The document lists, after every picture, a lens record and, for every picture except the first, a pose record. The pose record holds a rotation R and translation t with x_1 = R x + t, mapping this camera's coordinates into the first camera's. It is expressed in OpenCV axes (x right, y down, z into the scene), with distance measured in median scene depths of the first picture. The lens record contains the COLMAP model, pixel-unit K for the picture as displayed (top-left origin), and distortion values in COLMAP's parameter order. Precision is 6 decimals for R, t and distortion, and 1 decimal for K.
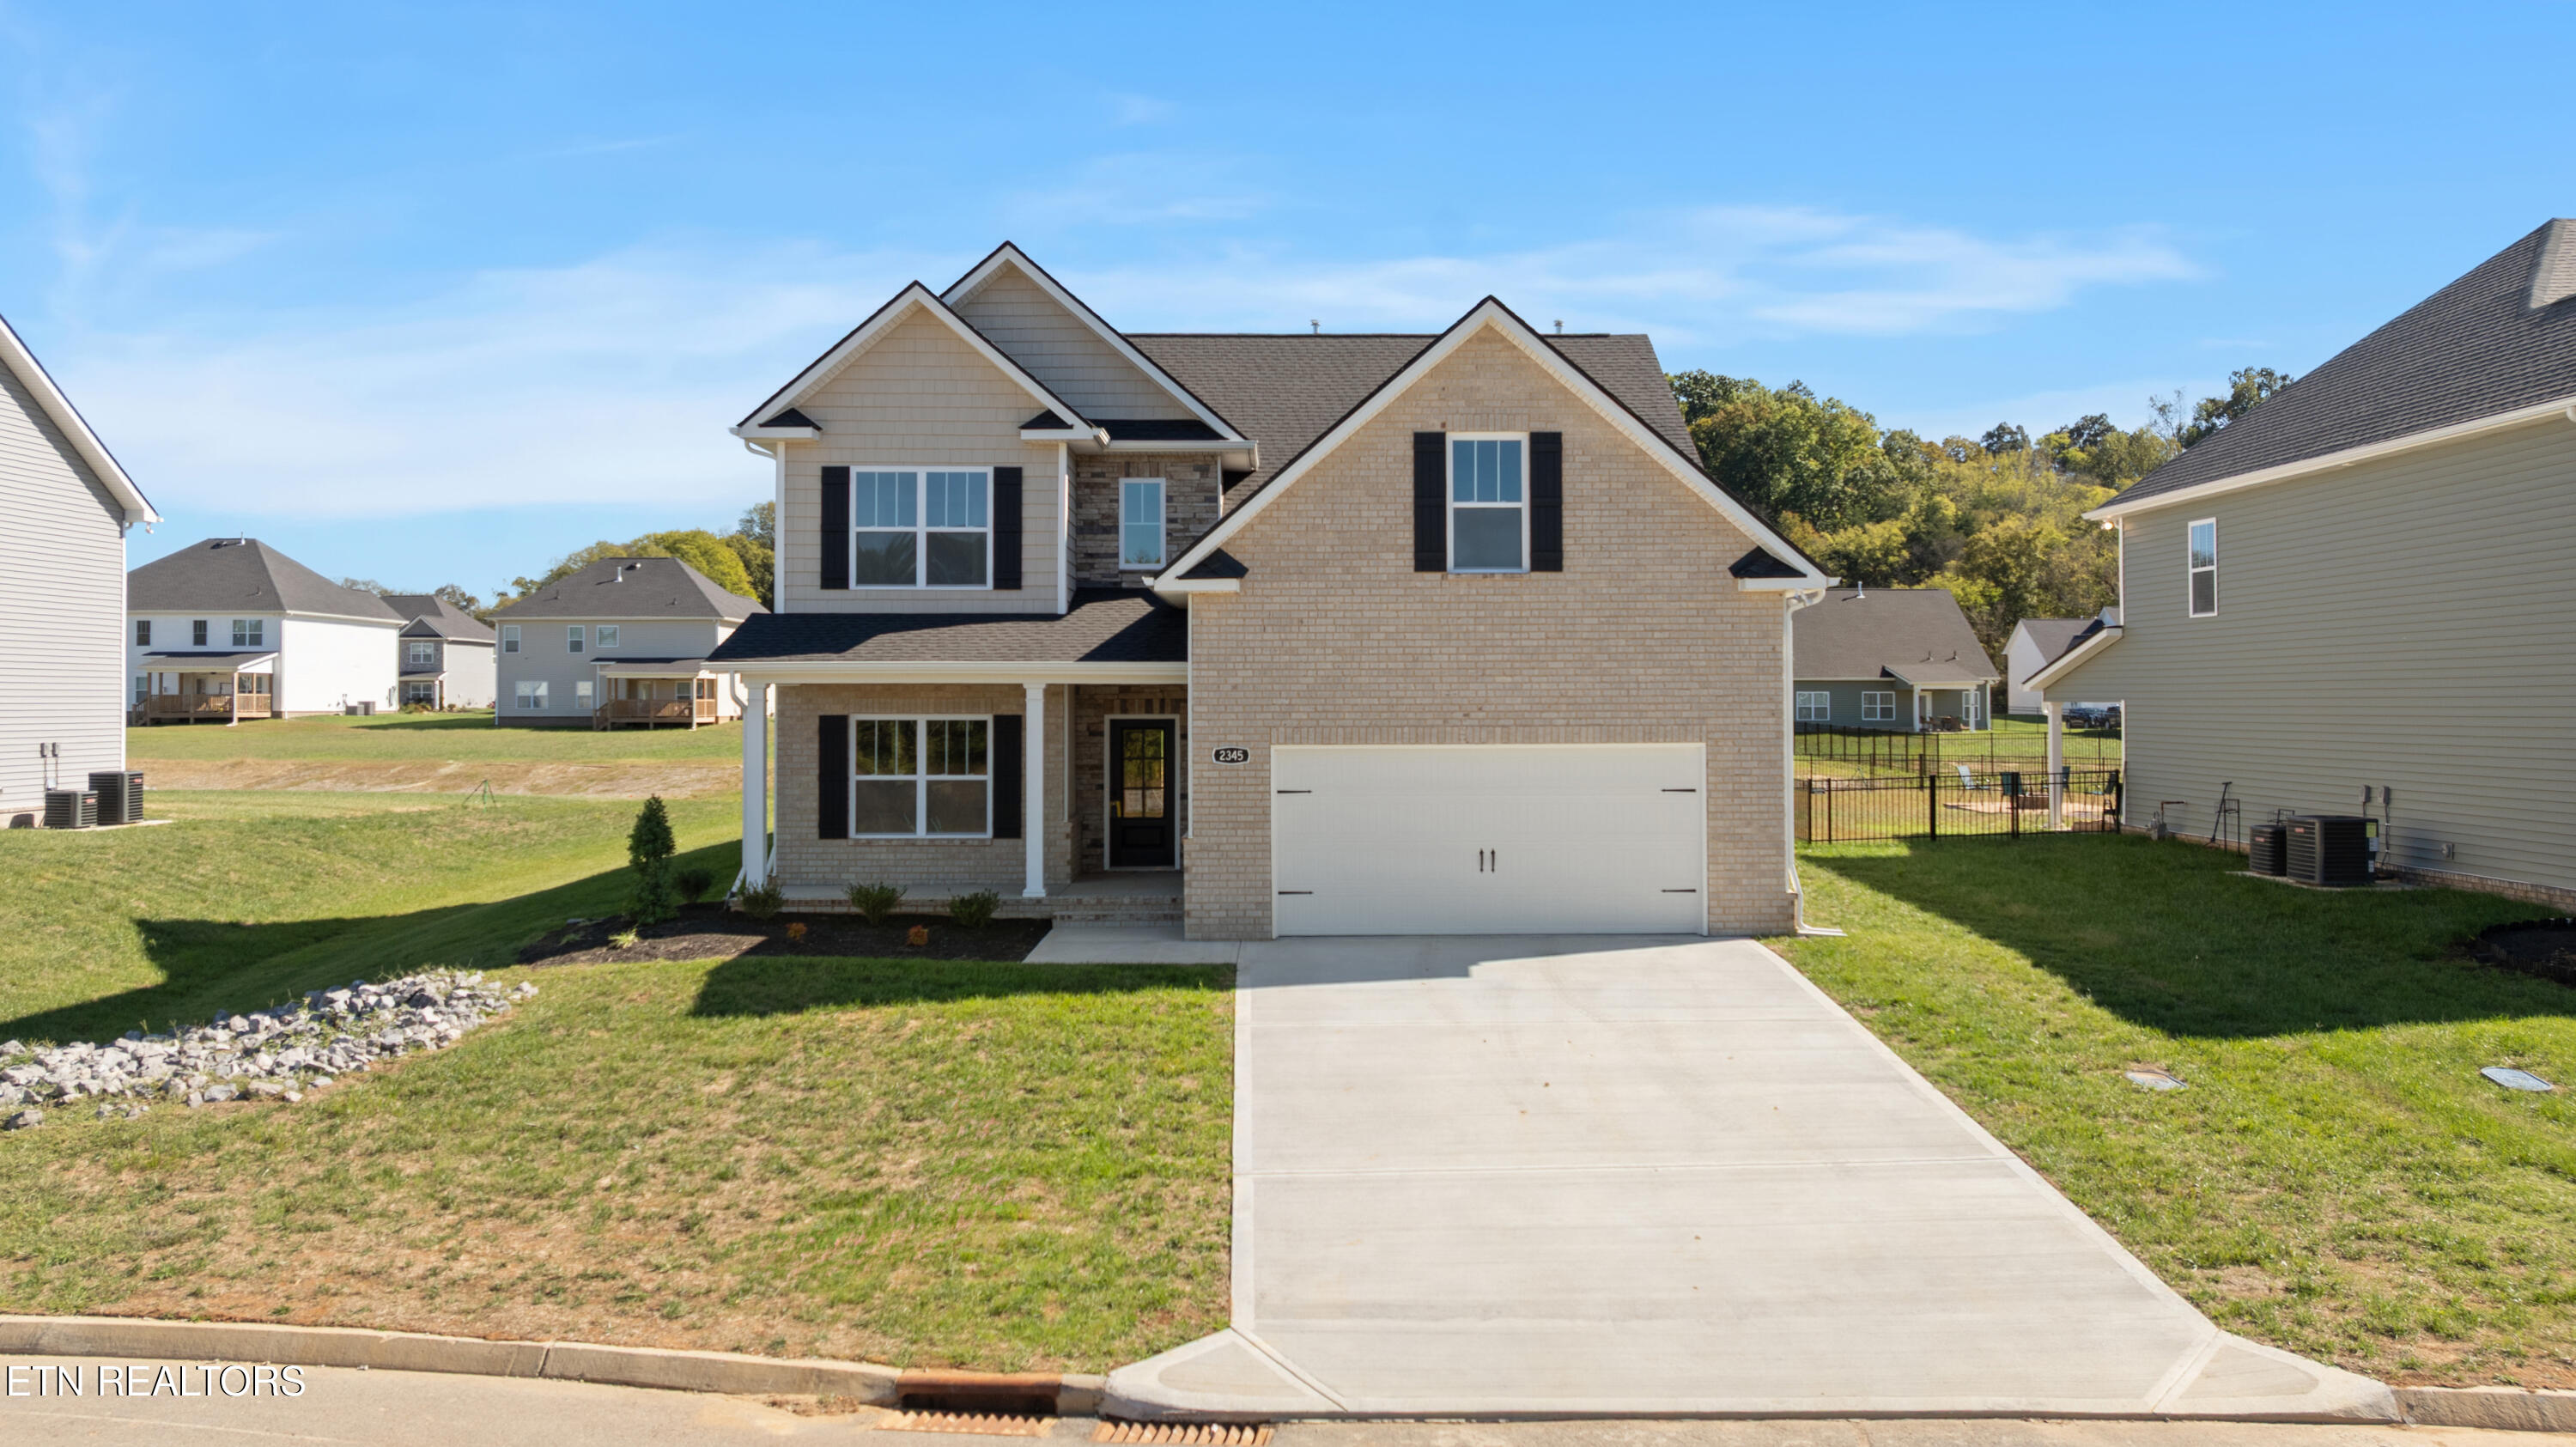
lens RADIAL K [[1814.4, 0, 1288.0], [0, 1814.4, 723.5], [0, 0, 1]] dist [-0.013354, -0.001383]
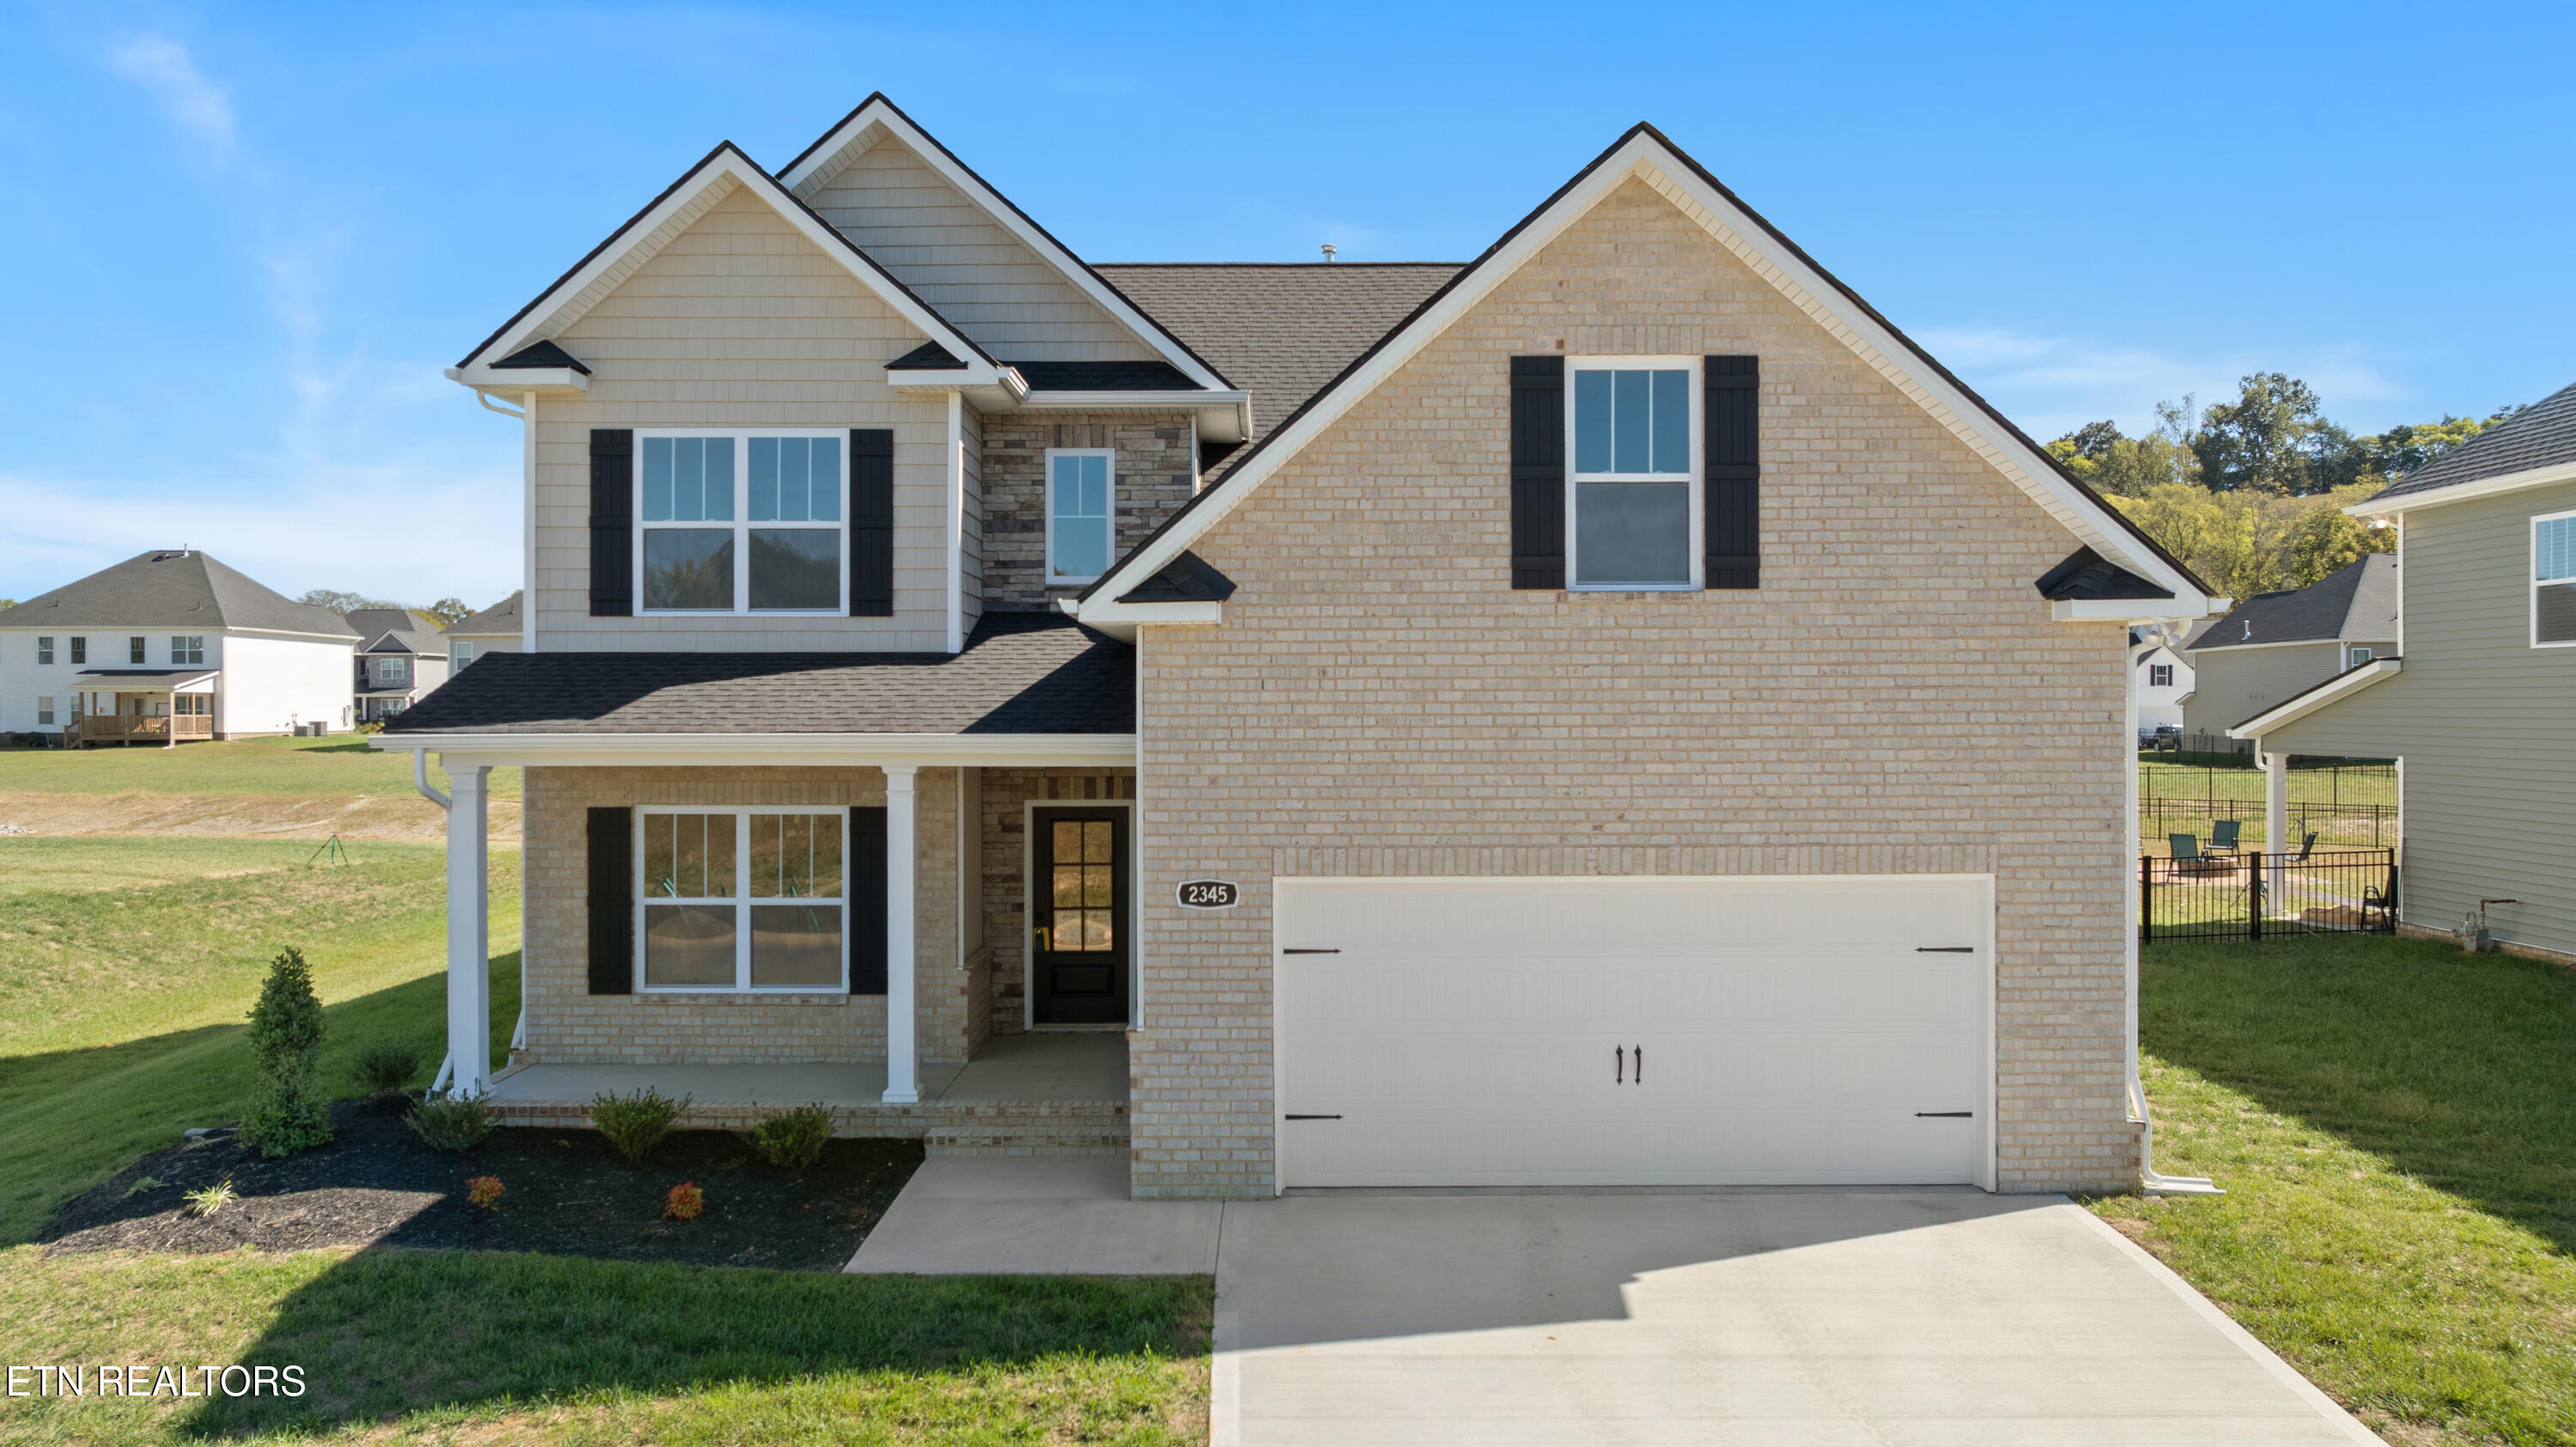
lens RADIAL K [[1802.7, 0, 1249.4], [0, 1802.7, 795.5], [0, 0, 1]] dist [-0.011861, -0.000002]
pose [[0.999853, 0.000339, -0.017124, -0.006113], [0.000242, 0.999425, 0.033898, -0.030825], [0.017125, -0.033898, 0.999279, 0.345967]]
